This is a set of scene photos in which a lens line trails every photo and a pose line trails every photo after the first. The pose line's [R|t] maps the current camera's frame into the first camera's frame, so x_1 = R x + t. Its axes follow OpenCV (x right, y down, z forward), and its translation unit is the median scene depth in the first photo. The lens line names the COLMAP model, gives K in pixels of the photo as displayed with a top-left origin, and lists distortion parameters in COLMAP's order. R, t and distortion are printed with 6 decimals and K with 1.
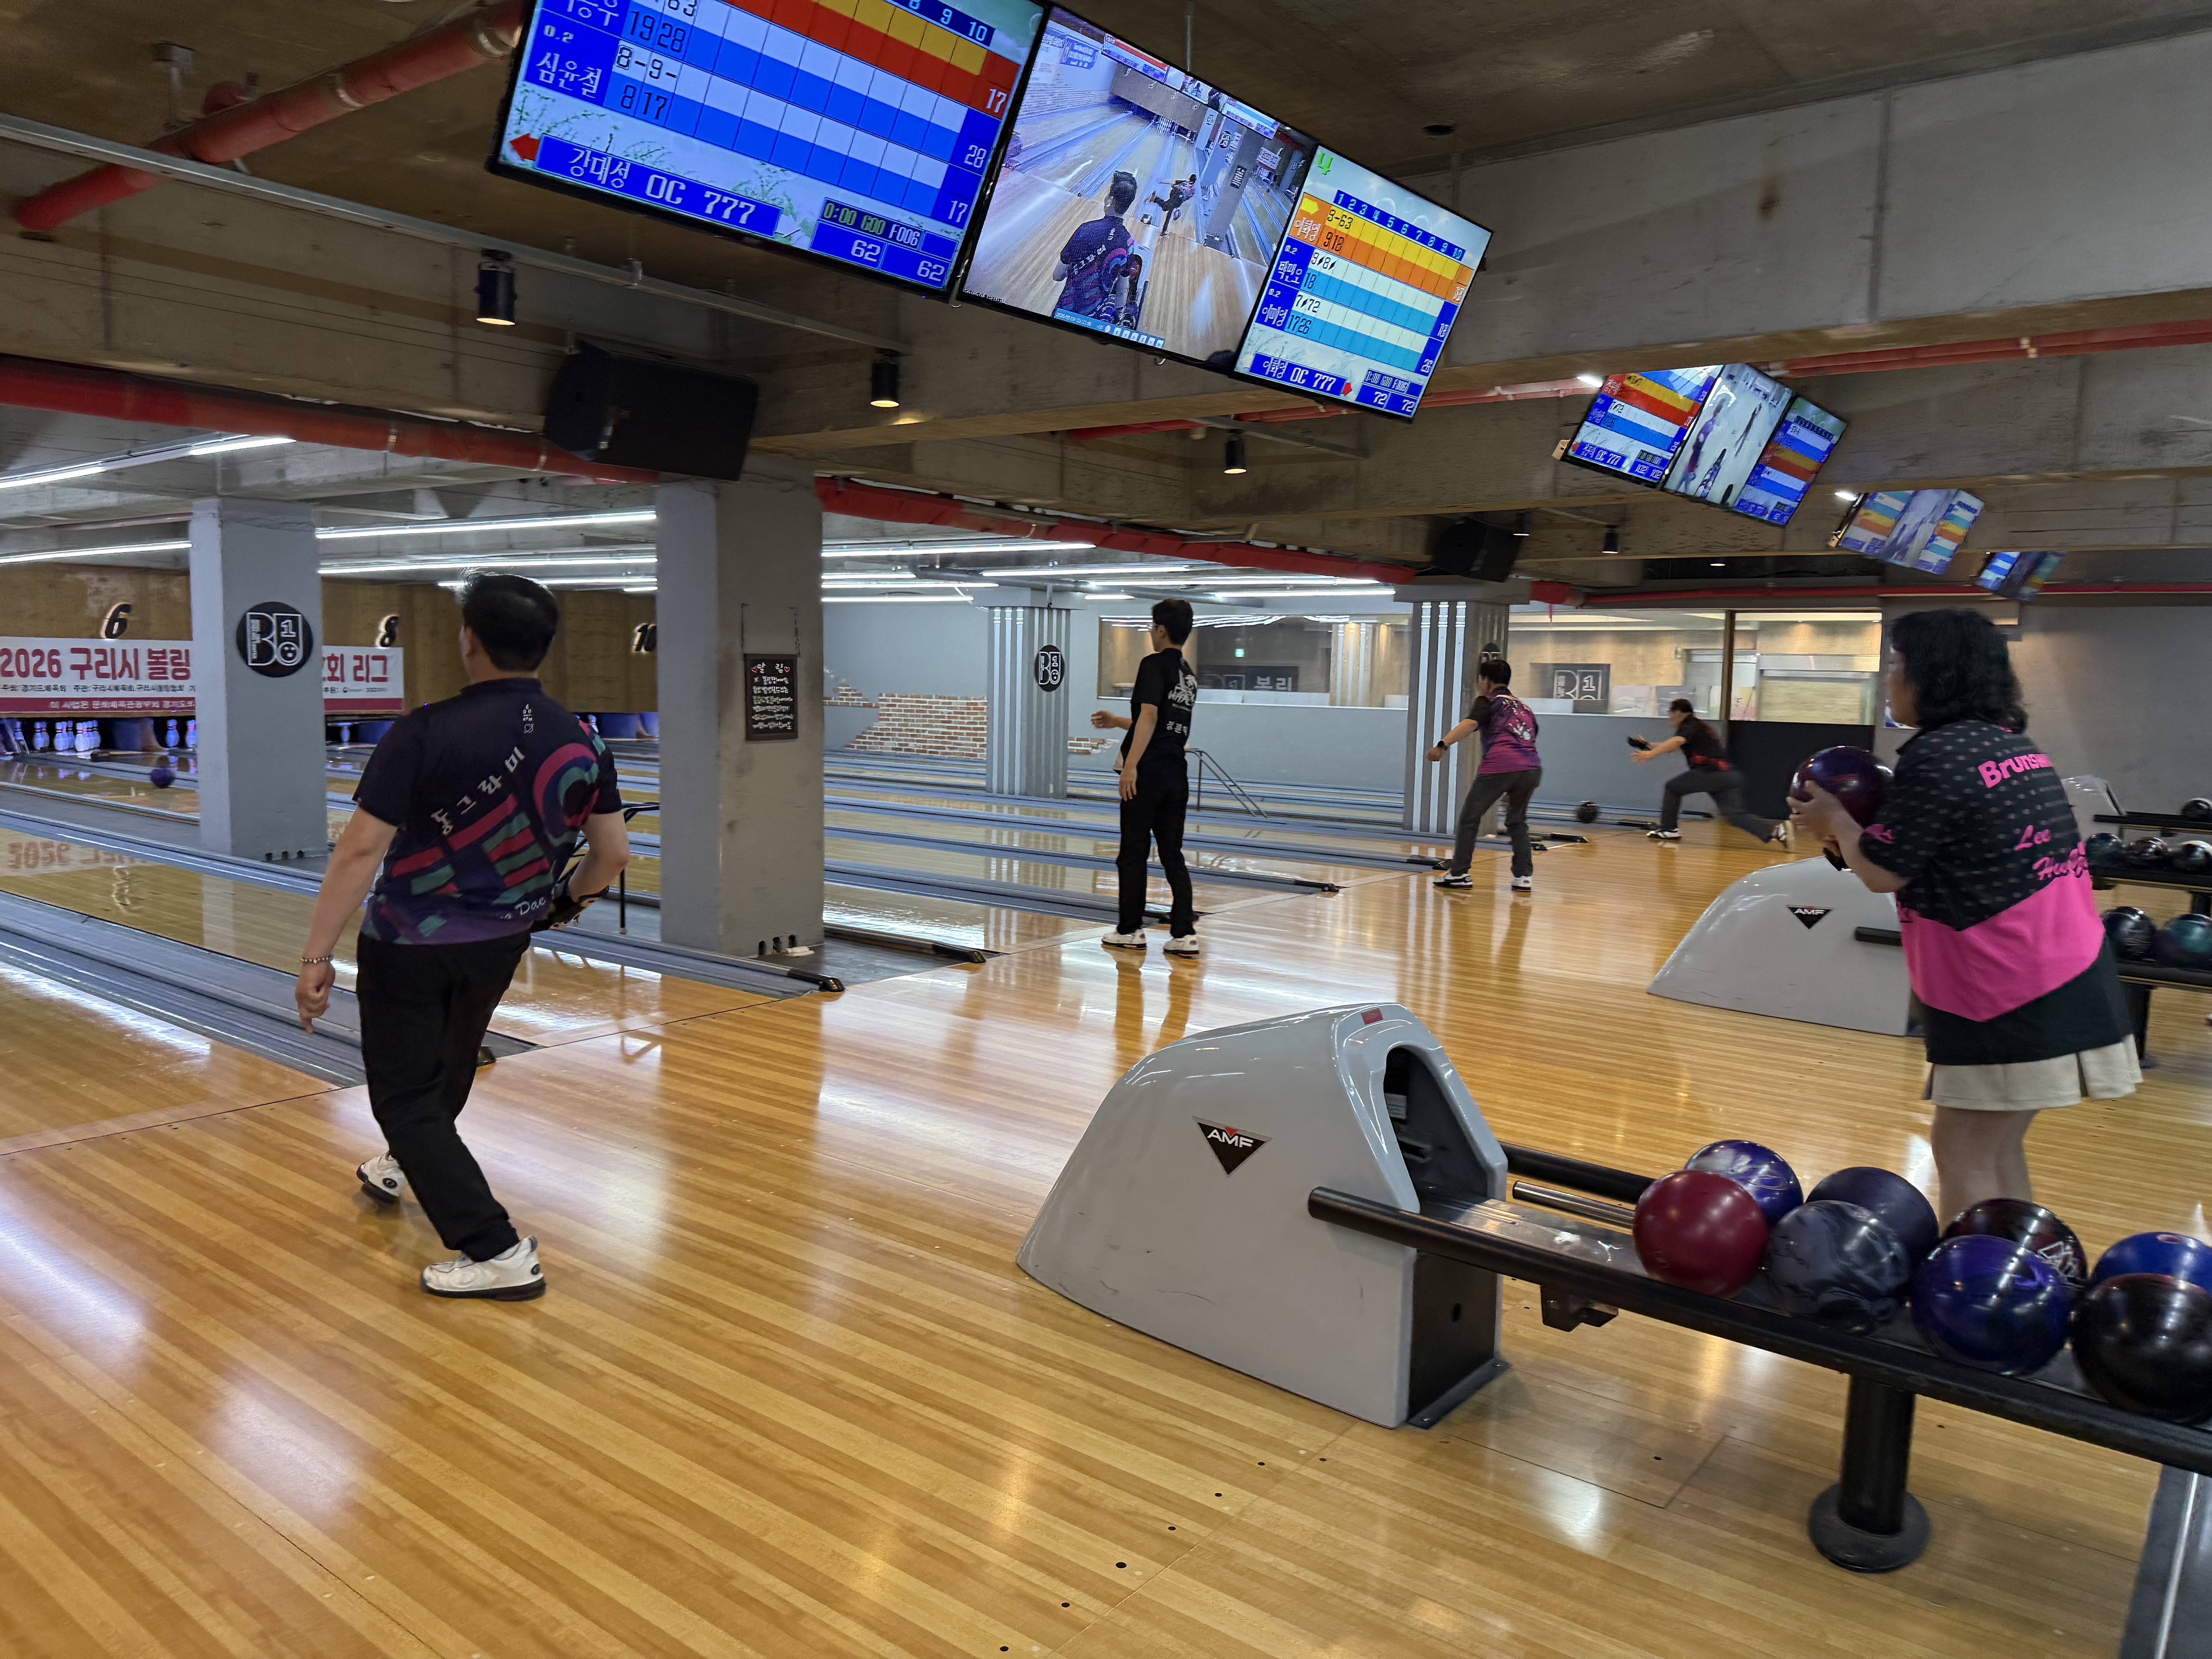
lens RADIAL K [[1569.1, 0, 1150.9], [0, 1569.1, 831.5], [0, 0, 1]] dist [0.030428, -0.047622]
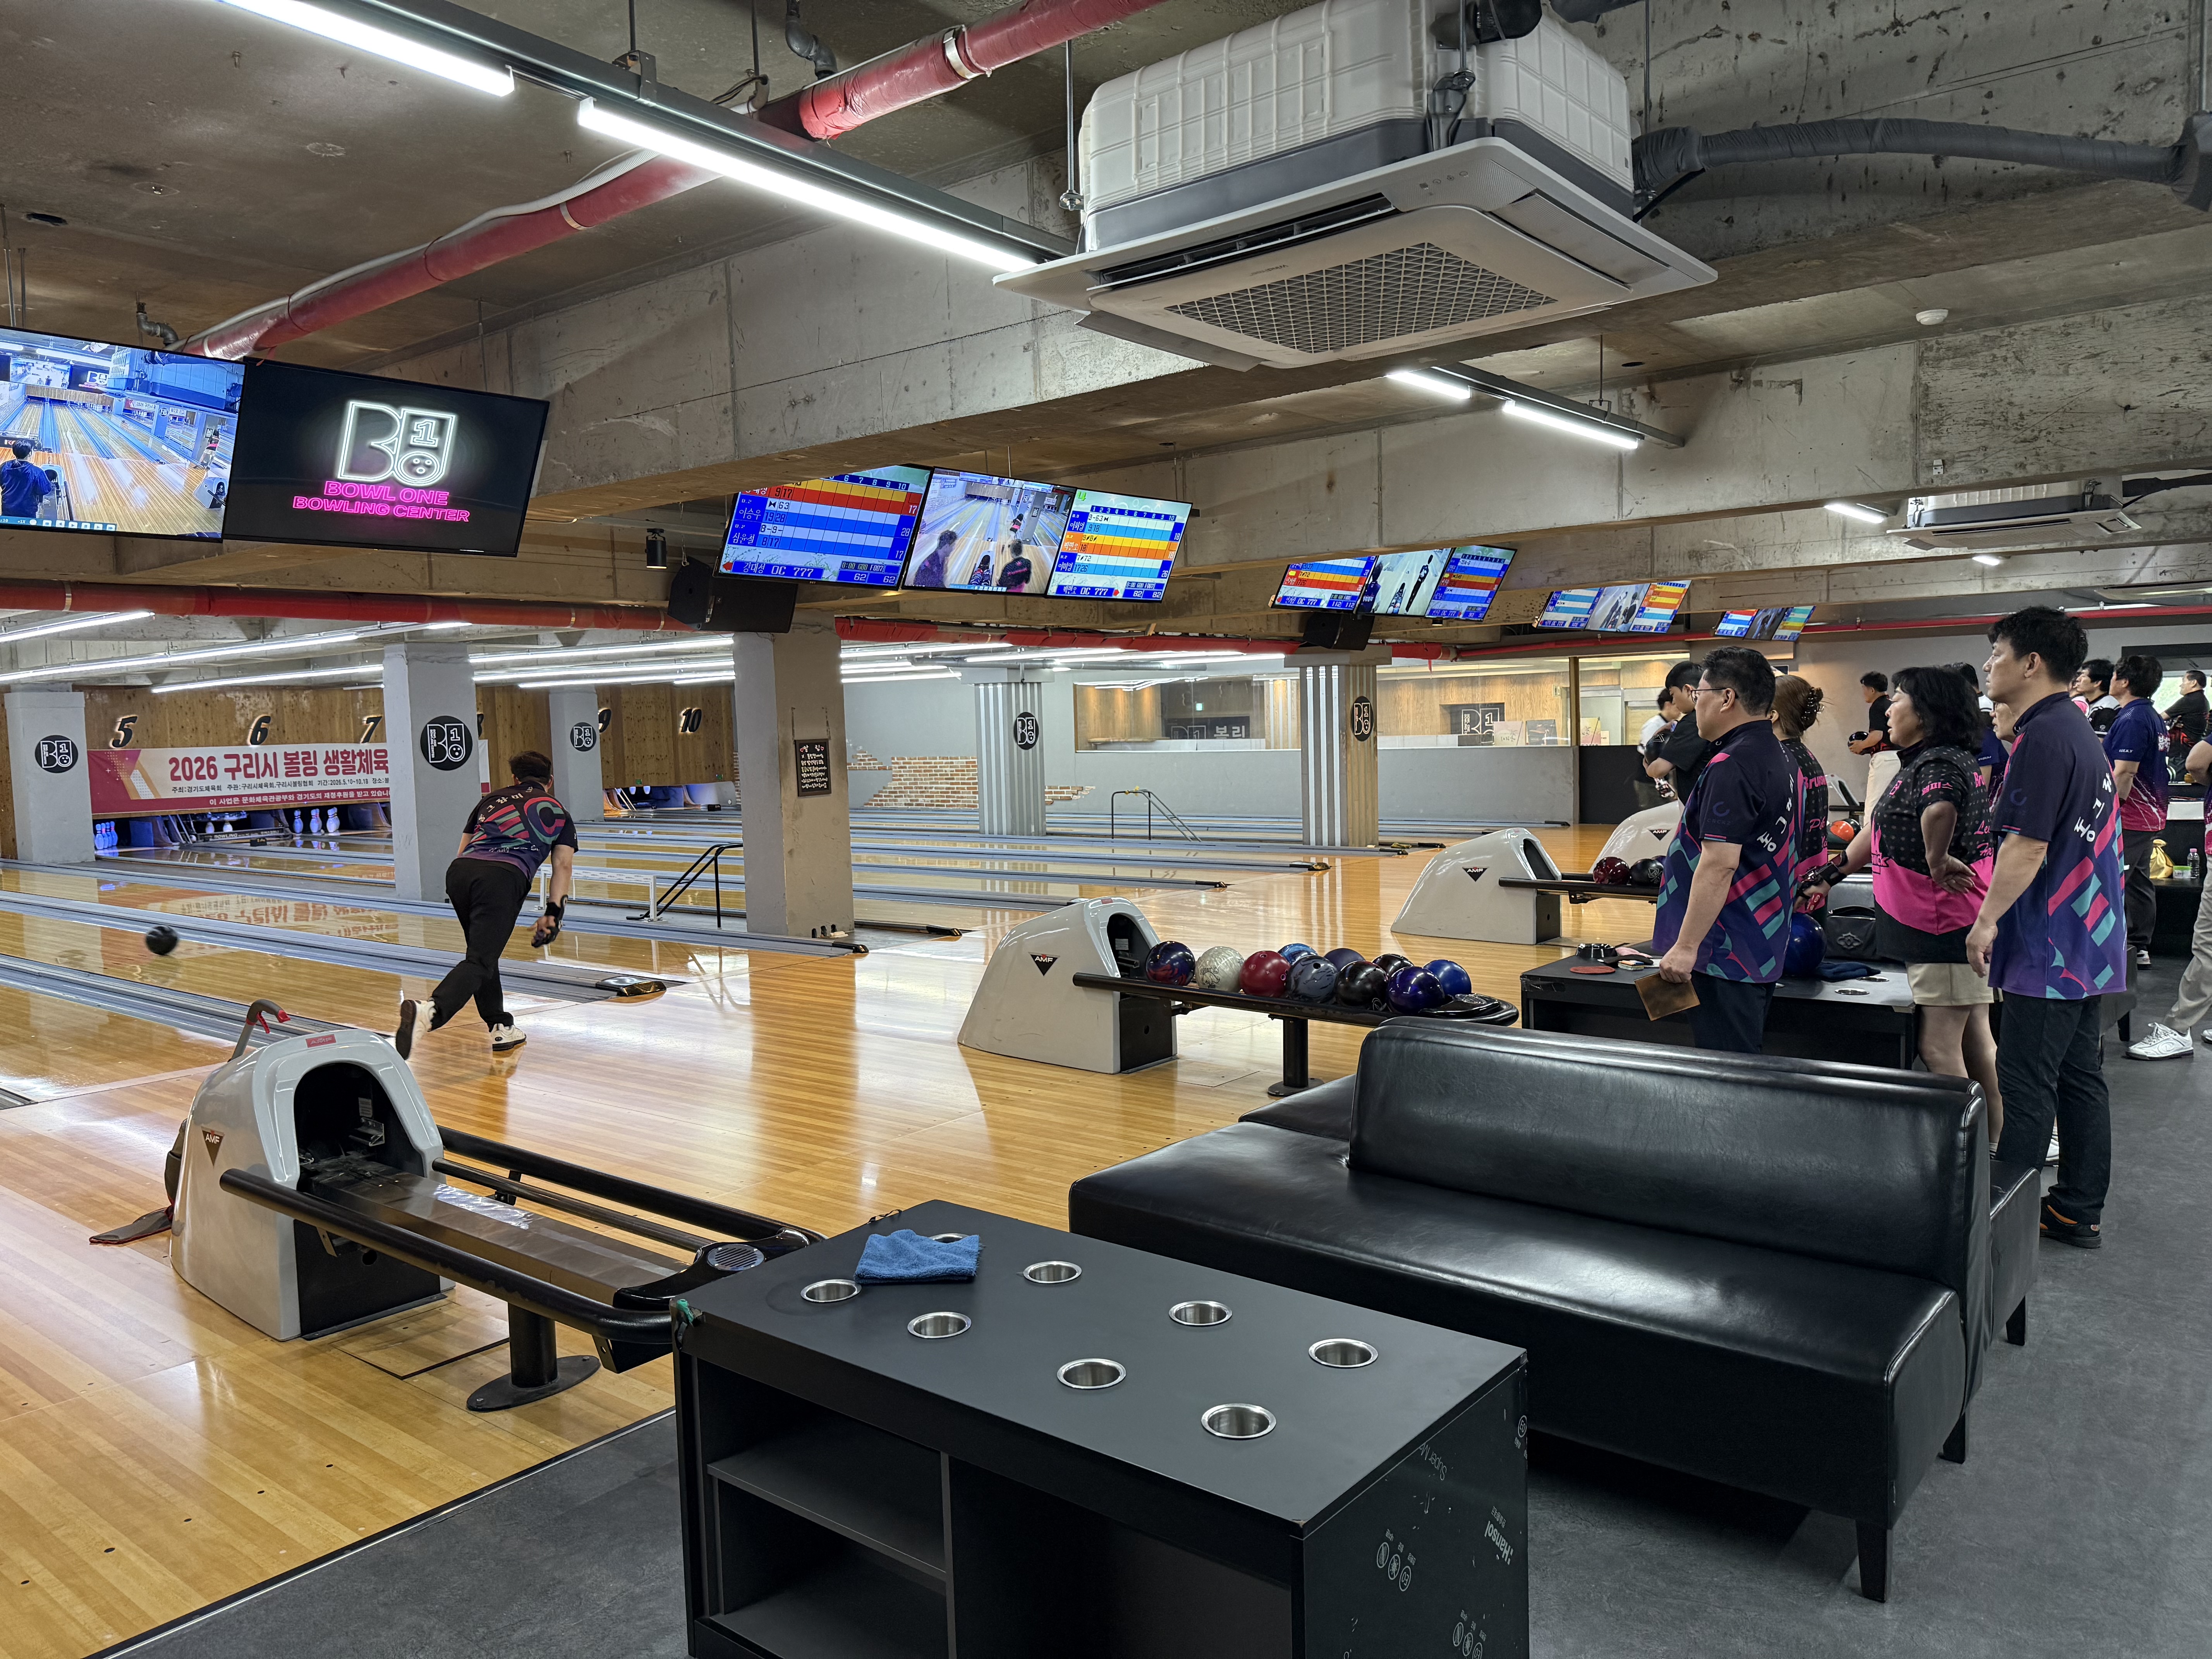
lens RADIAL K [[1569.1, 0, 1145.7], [0, 1569.1, 840.3], [0, 0, 1]] dist [0.030428, -0.047622]
pose [[0.998627, -0.049746, -0.016435, 0.054981], [0.049322, 0.998462, -0.025312, 0.021106], [0.017669, 0.024467, 0.999544, -0.276204]]
